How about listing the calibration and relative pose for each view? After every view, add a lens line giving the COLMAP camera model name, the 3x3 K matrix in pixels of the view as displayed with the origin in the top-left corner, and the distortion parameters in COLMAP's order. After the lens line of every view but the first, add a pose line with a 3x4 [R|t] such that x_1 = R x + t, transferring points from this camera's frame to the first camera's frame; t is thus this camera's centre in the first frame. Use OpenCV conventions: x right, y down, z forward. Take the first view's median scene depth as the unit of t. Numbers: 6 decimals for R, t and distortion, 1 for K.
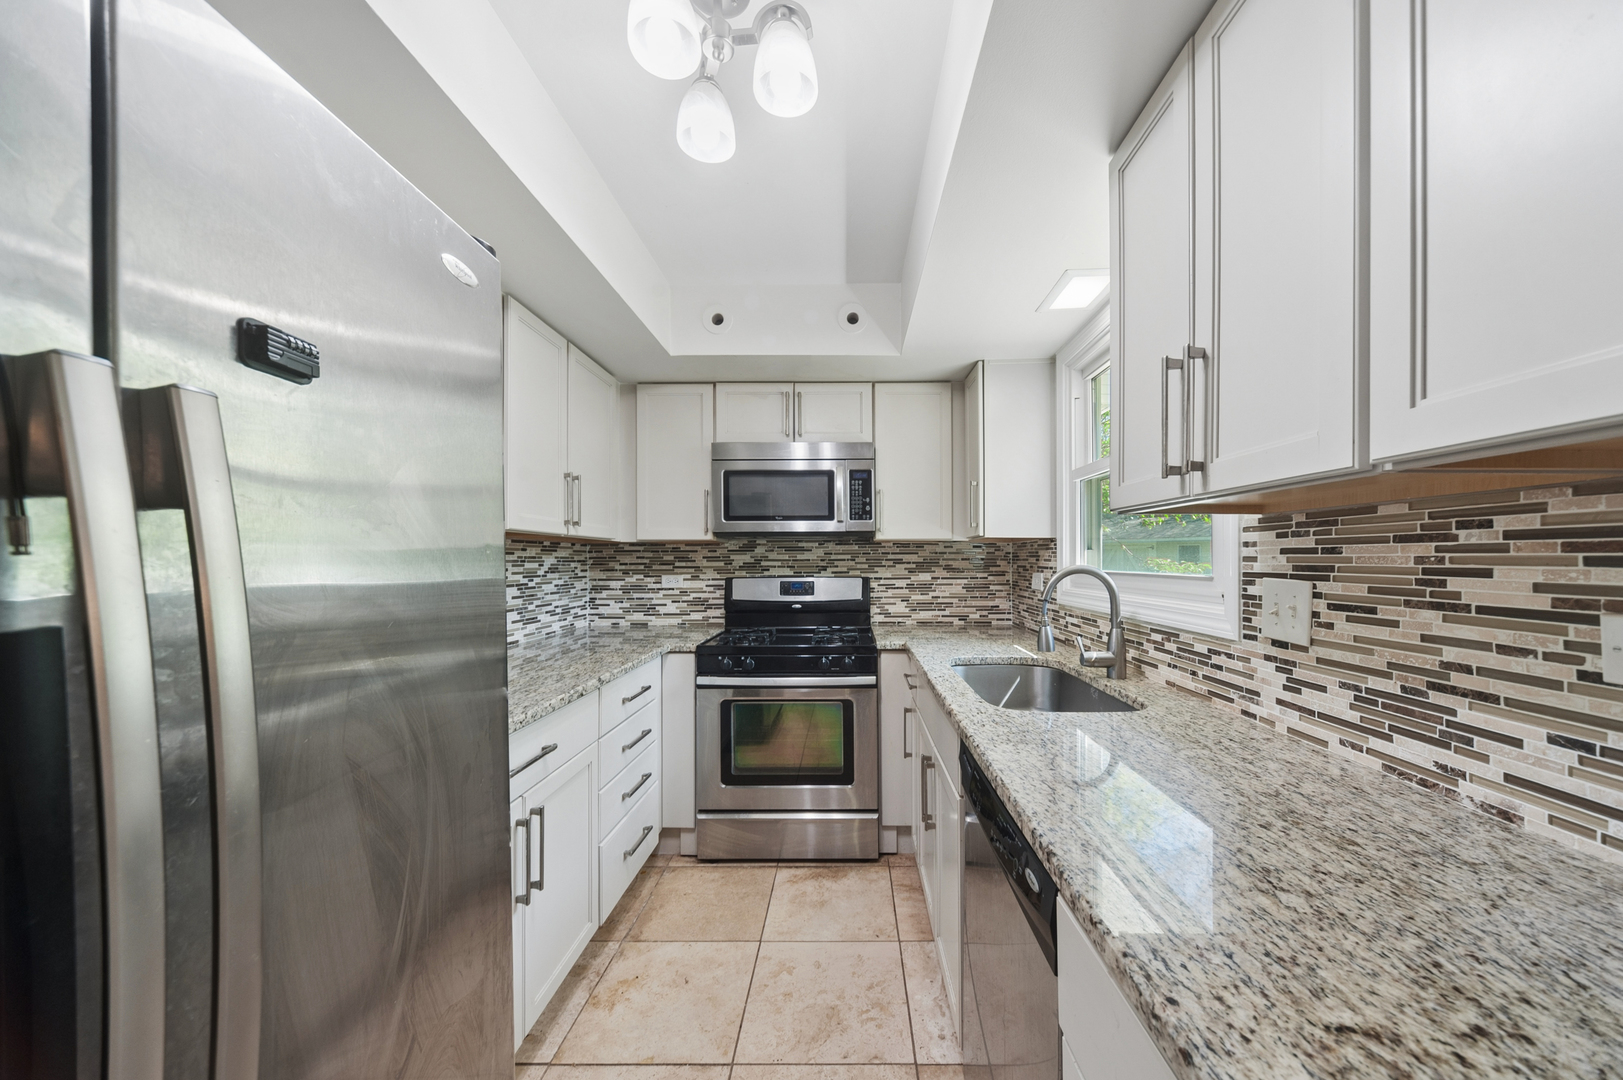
lens RADIAL K [[567.8, 0, 846.1], [0, 567.8, 566.7], [0, 0, 1]] dist [-0.011490, -0.000816]
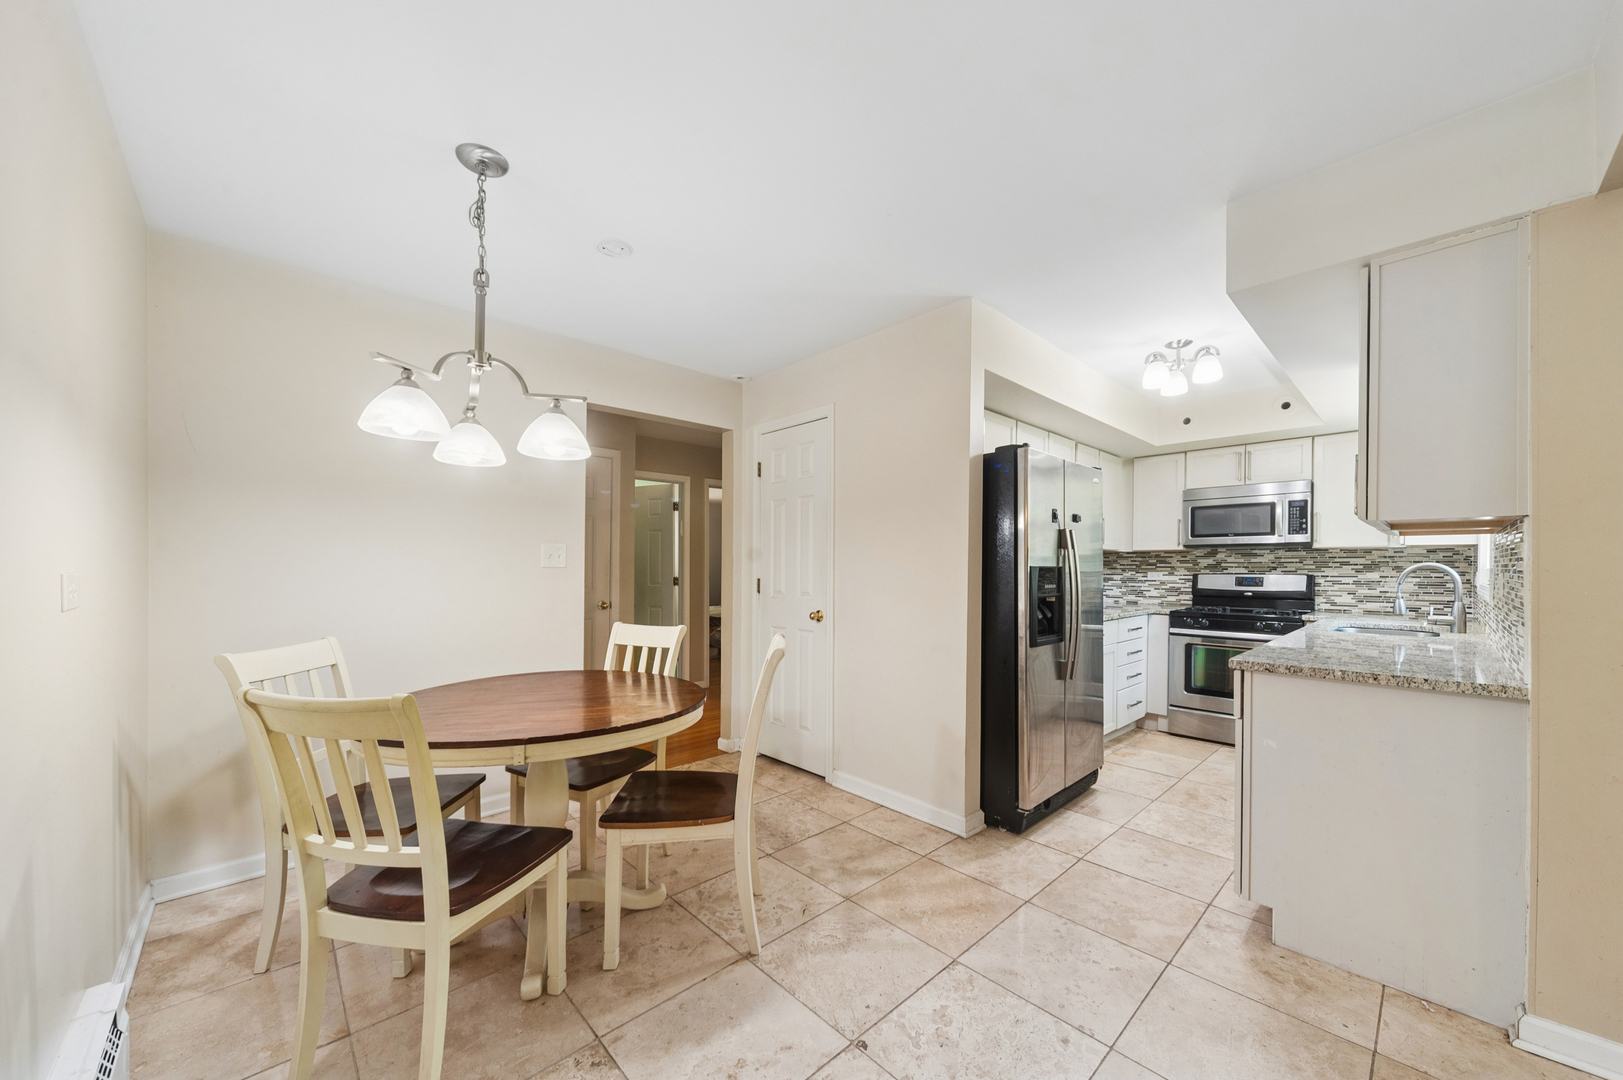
lens RADIAL K [[593.5, 0, 820.4], [0, 593.5, 573.9], [0, 0, 1]] dist [-0.001093, 0.000059]
pose [[0.693026, 0.012505, -0.720804, 0.245884], [-0.014440, 0.999890, 0.003462, 0.028155], [0.720768, 0.008009, 0.693131, -0.841024]]
